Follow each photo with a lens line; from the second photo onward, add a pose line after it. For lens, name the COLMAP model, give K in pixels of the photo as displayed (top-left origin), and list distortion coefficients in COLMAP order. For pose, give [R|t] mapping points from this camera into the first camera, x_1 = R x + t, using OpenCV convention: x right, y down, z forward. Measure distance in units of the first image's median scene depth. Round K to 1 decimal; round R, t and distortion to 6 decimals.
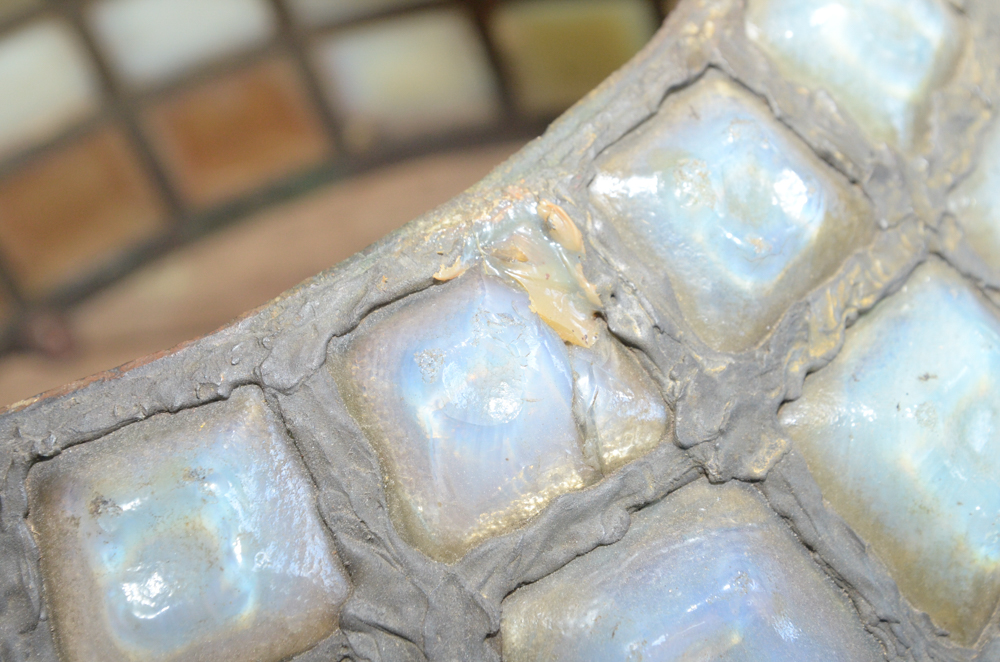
lens RADIAL K [[1436.0, 0, 498.1], [0, 1436.0, 333.3], [0, 0, 1]] dist [0.003732, 0.000000]
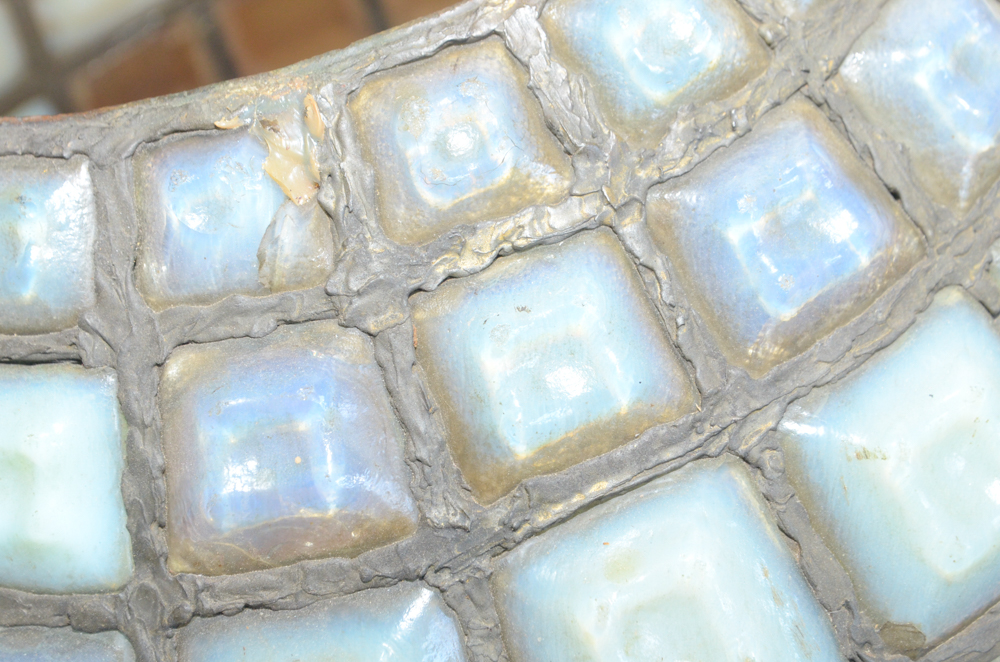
lens RADIAL K [[1436.0, 0, 500.7], [0, 1436.0, 329.5], [0, 0, 1]] dist [0.003732, 0.000000]
pose [[0.887516, 0.348565, -0.301360, 0.712080], [-0.301659, 0.933921, 0.191815, -0.208103], [0.348306, -0.079331, 0.934018, -0.259281]]
